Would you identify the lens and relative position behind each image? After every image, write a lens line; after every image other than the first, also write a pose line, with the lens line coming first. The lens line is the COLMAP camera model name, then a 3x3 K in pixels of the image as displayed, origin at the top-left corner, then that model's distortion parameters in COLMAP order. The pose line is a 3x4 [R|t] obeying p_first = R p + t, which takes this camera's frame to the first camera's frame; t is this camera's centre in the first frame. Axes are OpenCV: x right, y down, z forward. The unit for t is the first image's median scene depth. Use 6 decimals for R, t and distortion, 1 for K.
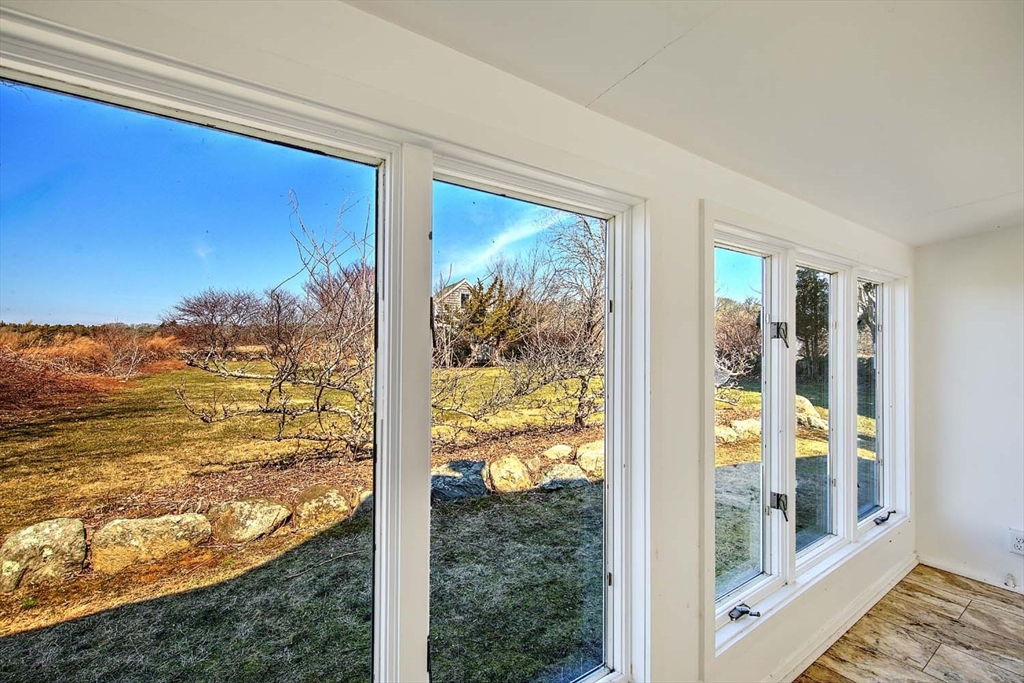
lens RADIAL K [[442.0, 0, 516.0], [0, 442.0, 342.4], [0, 0, 1]] dist [-0.002089, -0.001403]
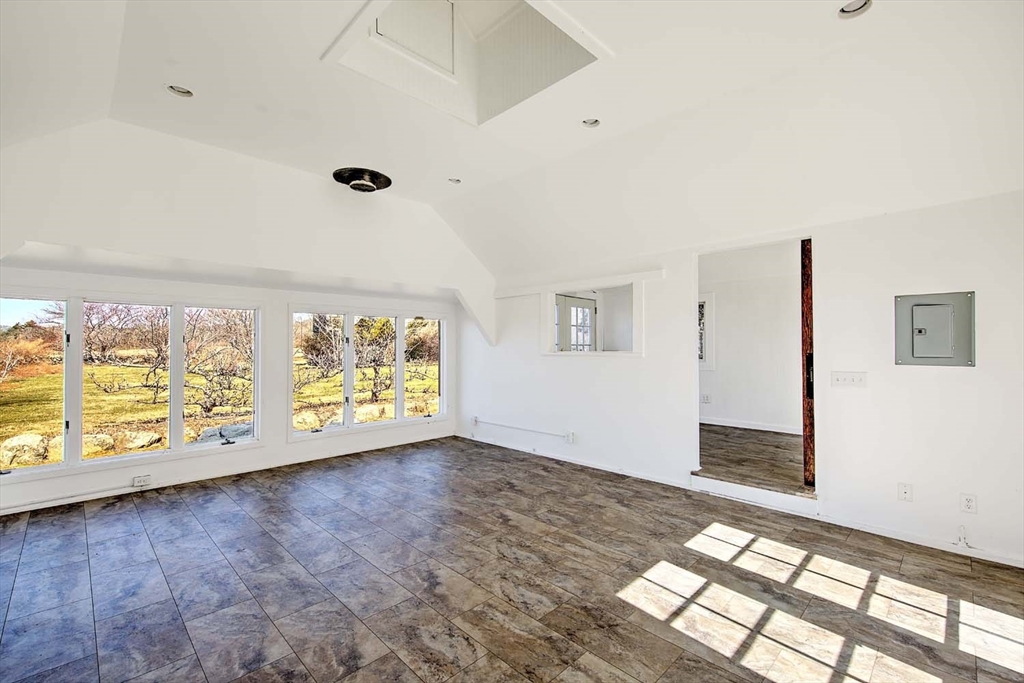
lens RADIAL K [[442.0, 0, 518.0], [0, 442.0, 345.3], [0, 0, 1]] dist [-0.002089, -0.001403]
pose [[0.984338, -0.007357, 0.176138, 0.516519], [0.006623, 0.999967, 0.004756, -0.001735], [-0.176168, -0.003515, 0.984354, -0.872701]]
